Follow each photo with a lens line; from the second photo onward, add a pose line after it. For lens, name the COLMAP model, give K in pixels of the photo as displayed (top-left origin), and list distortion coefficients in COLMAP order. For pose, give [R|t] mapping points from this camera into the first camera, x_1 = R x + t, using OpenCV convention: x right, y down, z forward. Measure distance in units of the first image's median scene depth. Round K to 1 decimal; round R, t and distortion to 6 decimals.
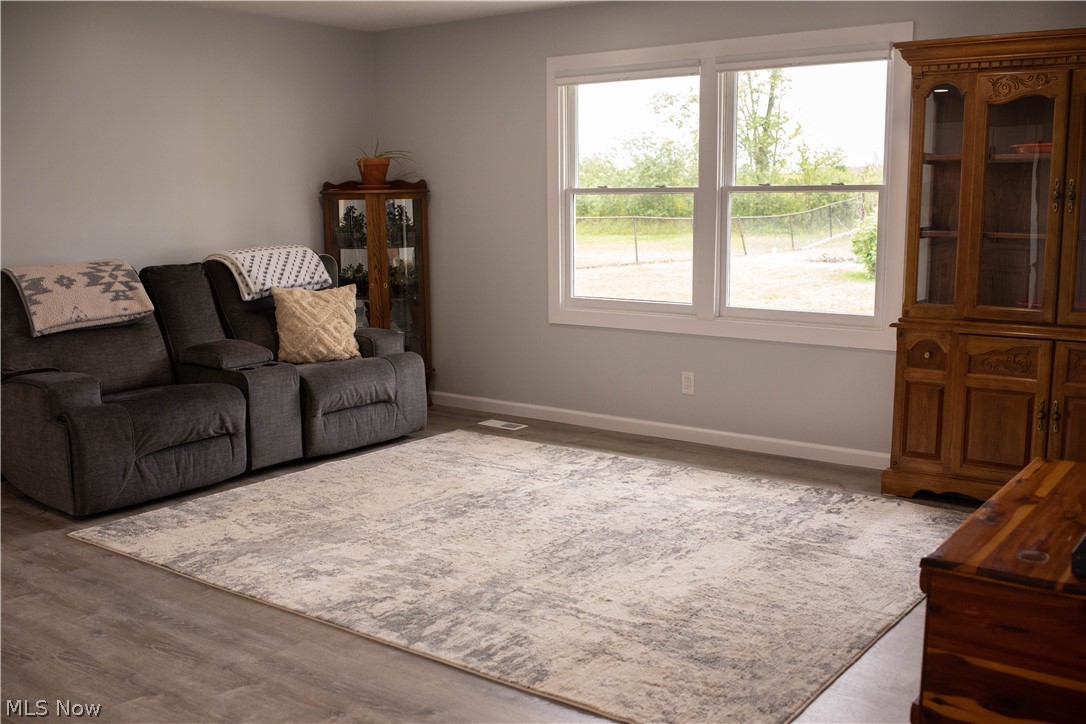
lens RADIAL K [[1071.8, 0, 546.1], [0, 1071.8, 363.8], [0, 0, 1]] dist [-0.043915, 0.007515]
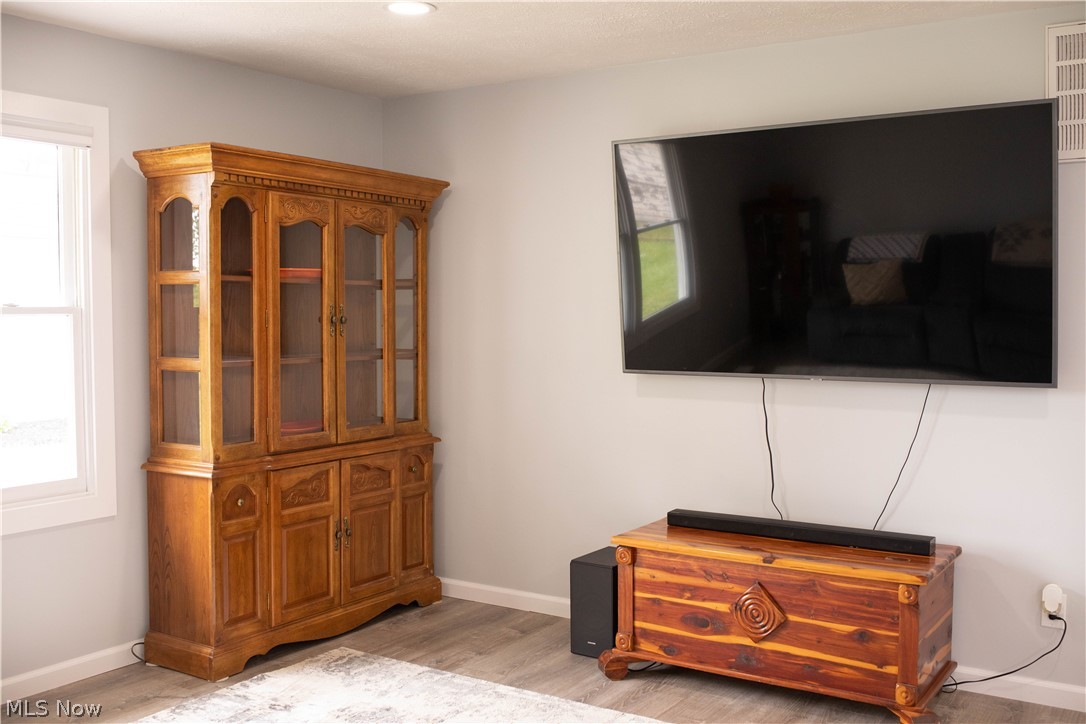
lens RADIAL K [[1071.8, 0, 546.1], [0, 1071.8, 363.8], [0, 0, 1]] dist [-0.043915, 0.007515]
pose [[-0.056120, -0.045402, 0.997391, -0.284358], [0.152018, 0.986930, 0.053479, -0.070313], [-0.986783, 0.154623, -0.048484, 0.426085]]
